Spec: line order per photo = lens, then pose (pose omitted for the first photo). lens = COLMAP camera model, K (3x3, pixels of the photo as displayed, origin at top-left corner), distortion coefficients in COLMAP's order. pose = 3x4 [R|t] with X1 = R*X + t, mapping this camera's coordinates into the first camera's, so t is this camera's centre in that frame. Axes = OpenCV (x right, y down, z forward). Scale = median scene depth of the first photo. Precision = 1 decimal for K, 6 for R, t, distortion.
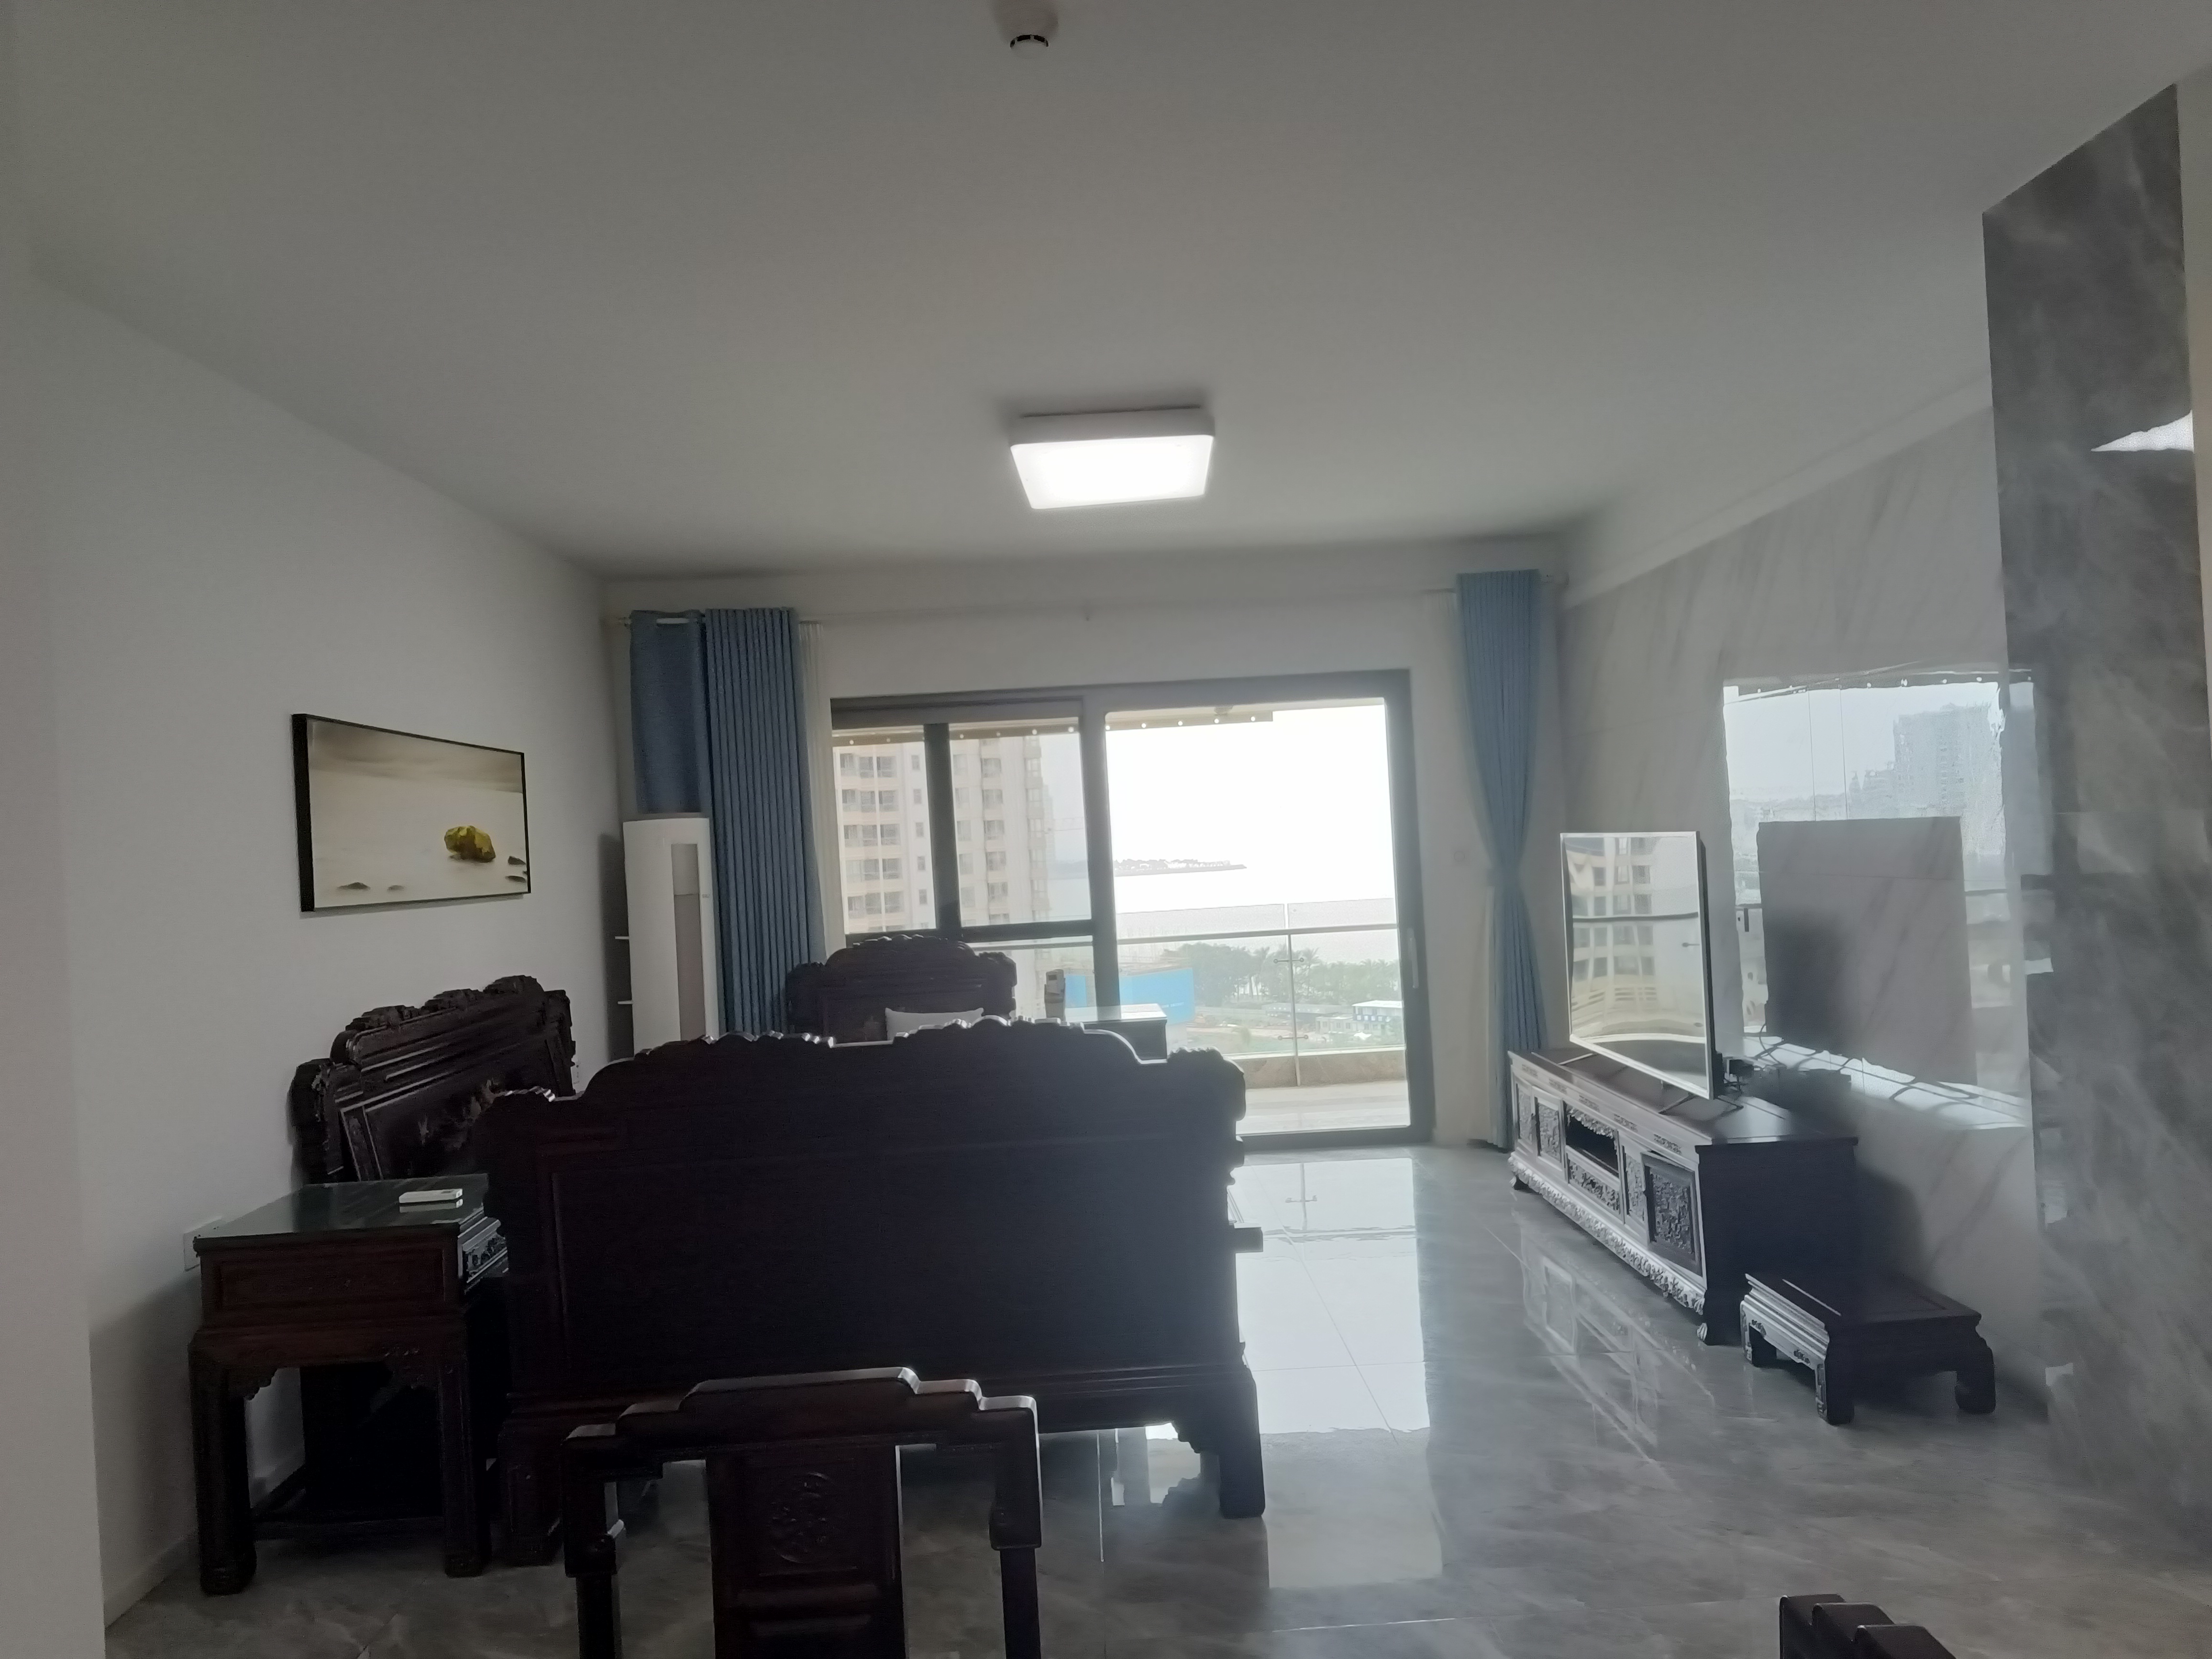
lens RADIAL K [[1628.4, 0, 1111.9], [0, 1628.4, 830.7], [0, 0, 1]] dist [0.054525, -0.033537]
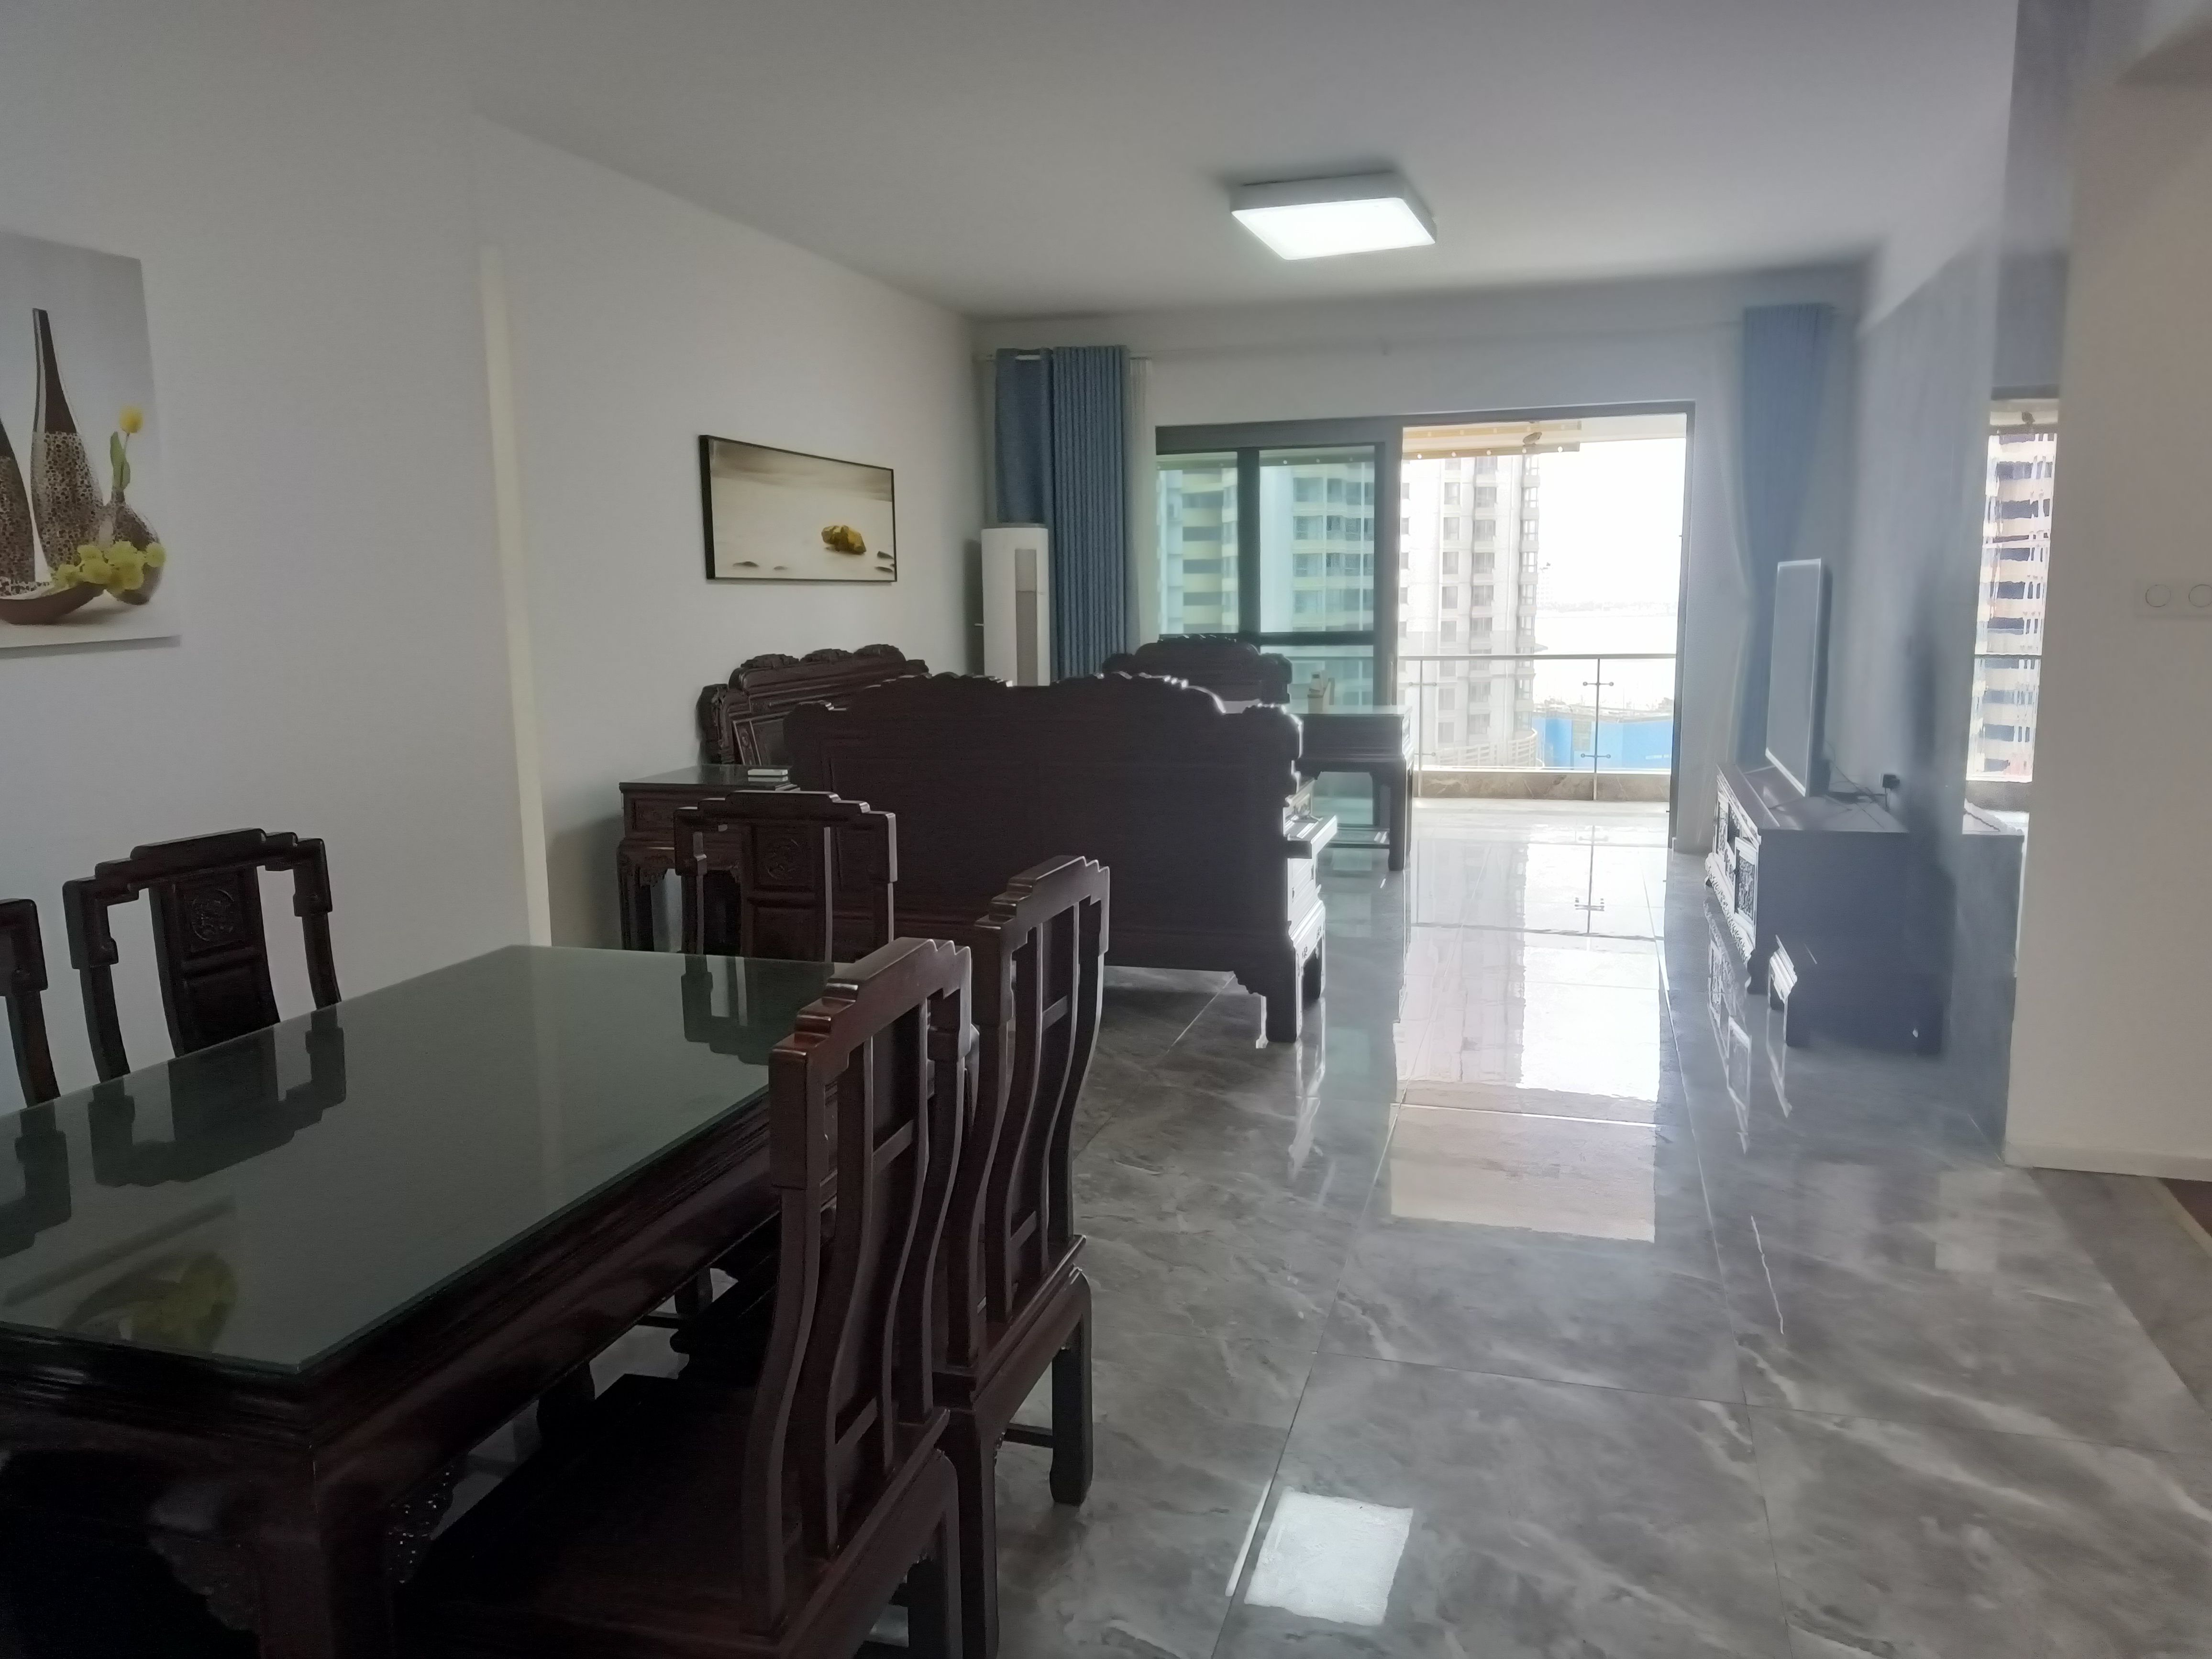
lens RADIAL K [[1628.4, 0, 1100.2], [0, 1628.4, 838.4], [0, 0, 1]] dist [0.054525, -0.033537]
pose [[0.952154, 0.086547, -0.293108, 0.189266], [-0.036166, 0.984234, 0.173134, 0.009106], [0.303471, -0.154250, 0.940272, -0.184628]]
